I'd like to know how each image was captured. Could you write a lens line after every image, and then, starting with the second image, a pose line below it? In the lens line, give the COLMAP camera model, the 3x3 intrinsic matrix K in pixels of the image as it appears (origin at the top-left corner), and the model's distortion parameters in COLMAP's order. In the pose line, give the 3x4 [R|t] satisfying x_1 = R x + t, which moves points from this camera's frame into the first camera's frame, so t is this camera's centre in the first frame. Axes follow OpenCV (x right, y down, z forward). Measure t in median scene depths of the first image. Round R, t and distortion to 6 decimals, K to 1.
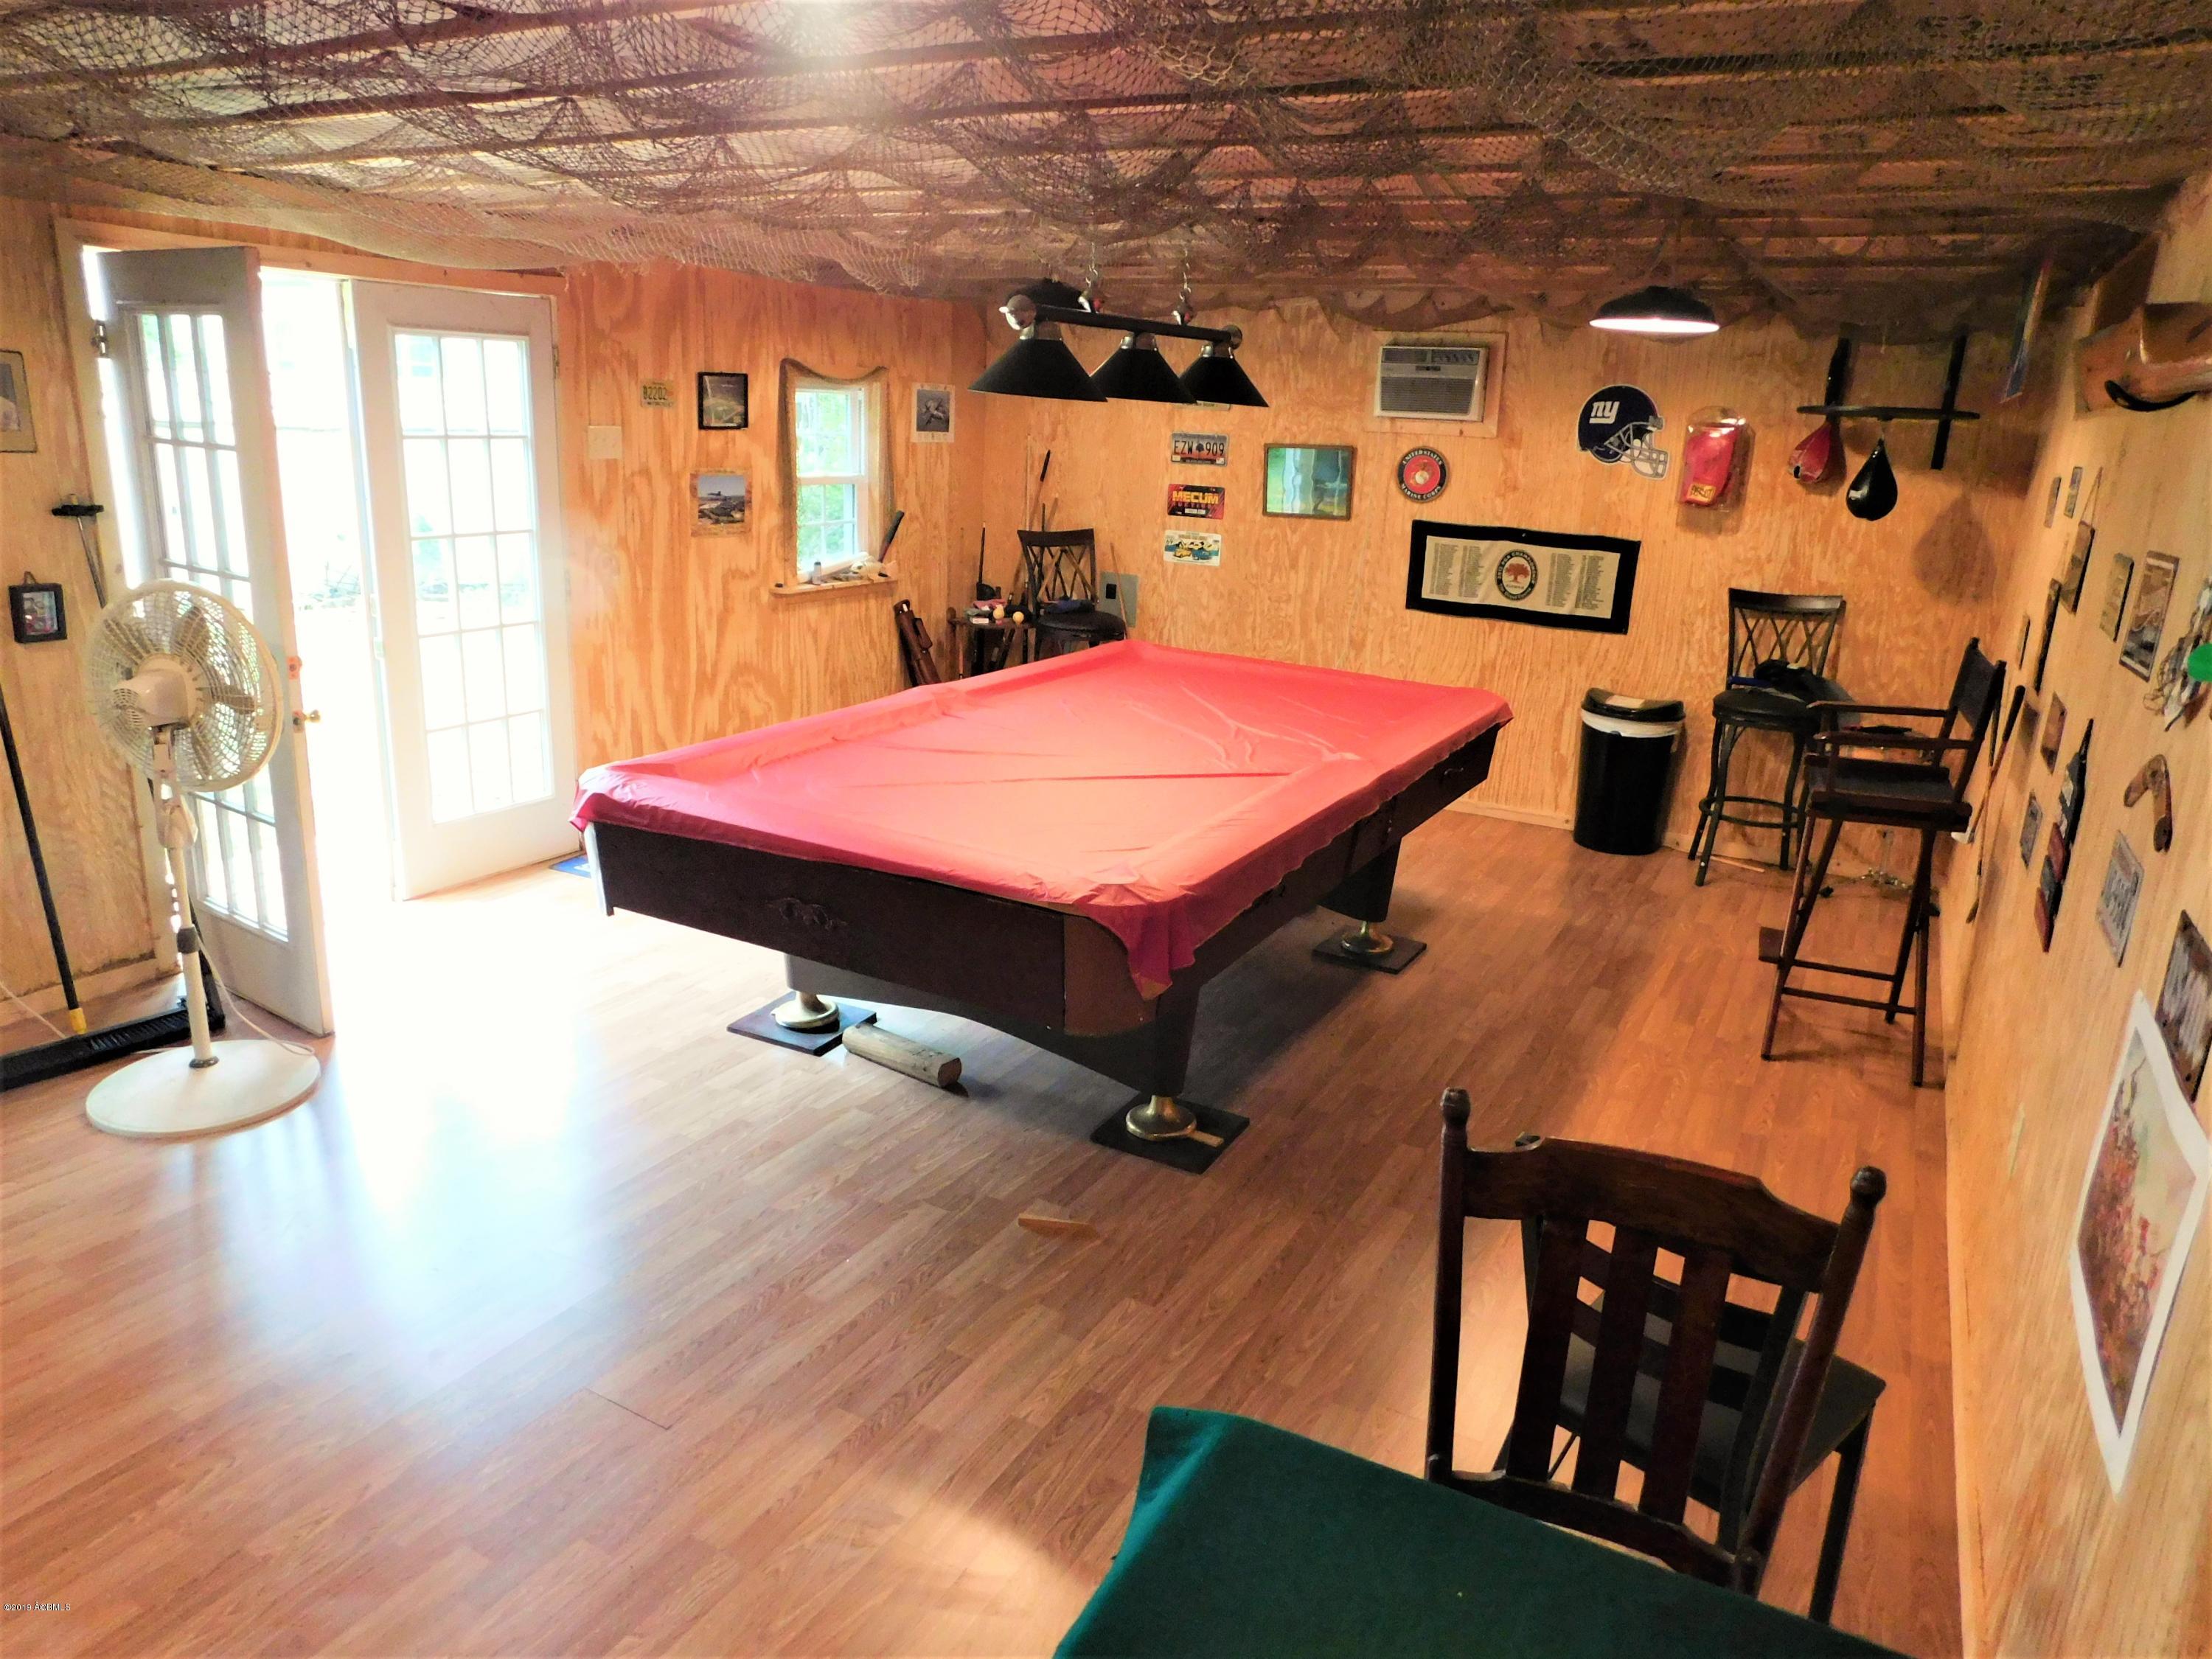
lens RADIAL K [[1466.1, 0, 1103.3], [0, 1466.1, 829.8], [0, 0, 1]] dist [-0.071619, 0.057391]
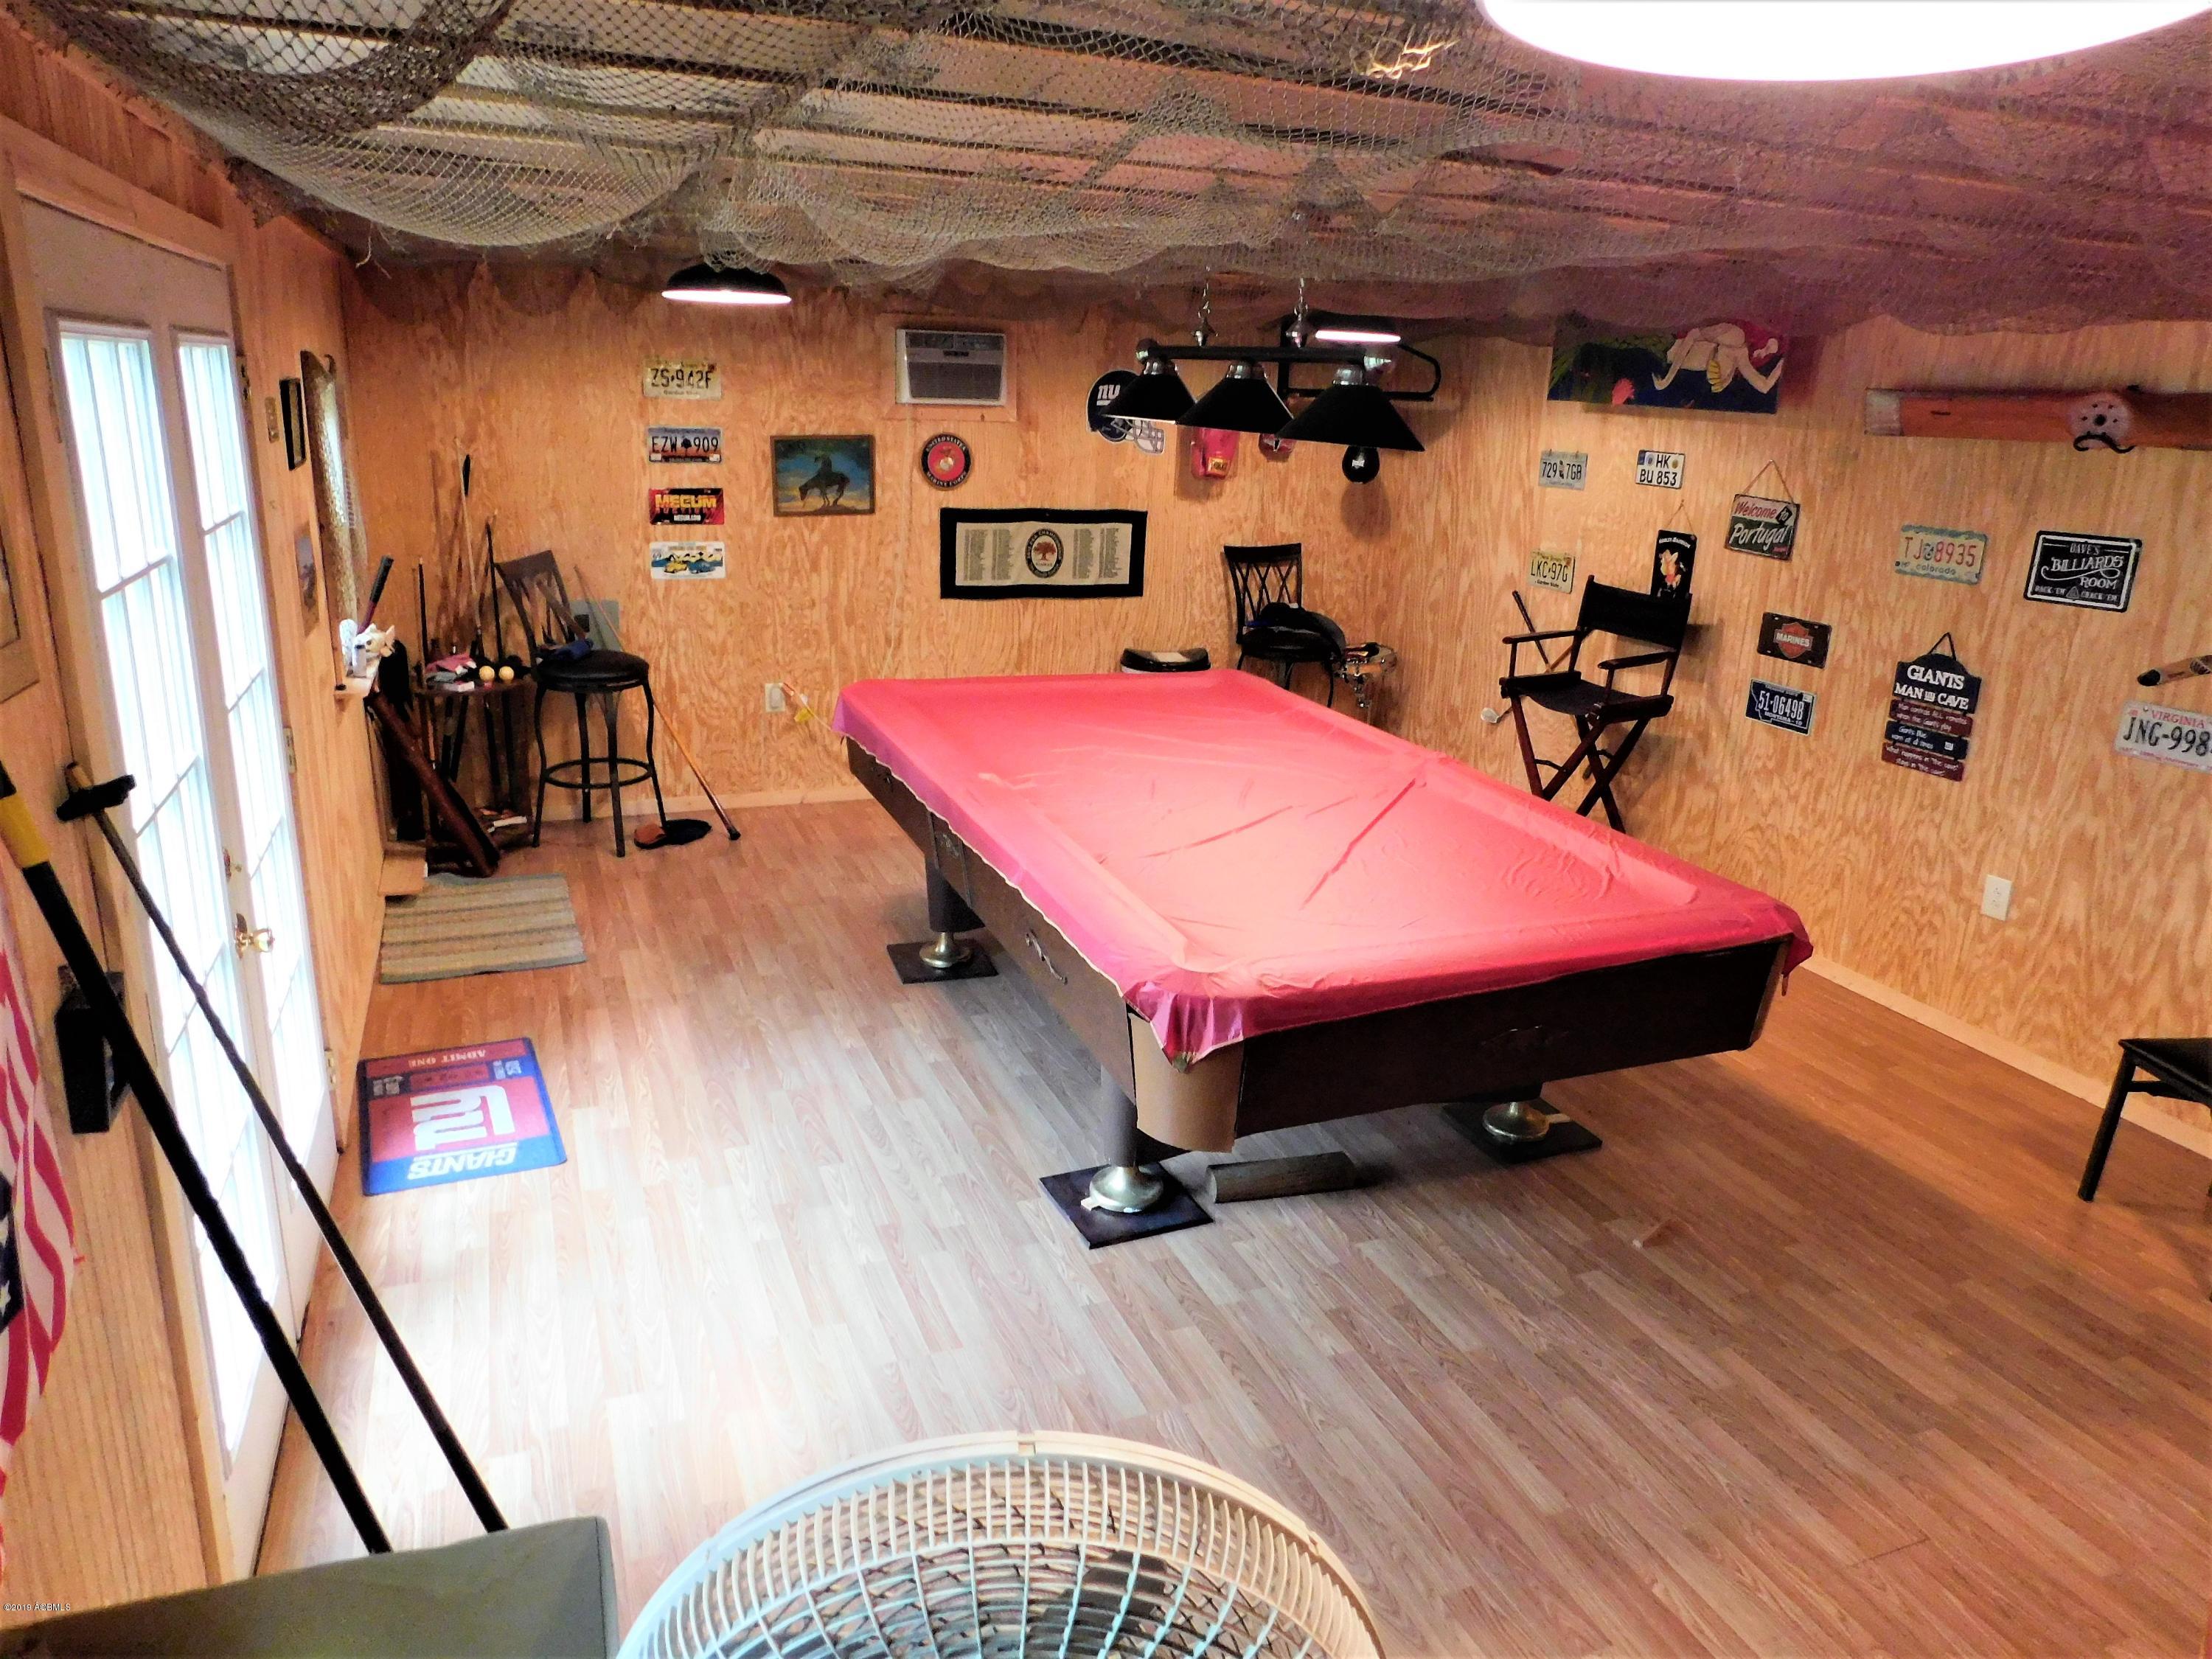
lens RADIAL K [[1466.1, 0, 1103.3], [0, 1466.1, 829.8], [0, 0, 1]] dist [-0.071619, 0.057391]
pose [[0.640149, -0.242527, 0.728965, -0.490179], [0.202577, 0.968569, 0.144347, -0.124553], [-0.741061, 0.055268, 0.669159, 0.279684]]
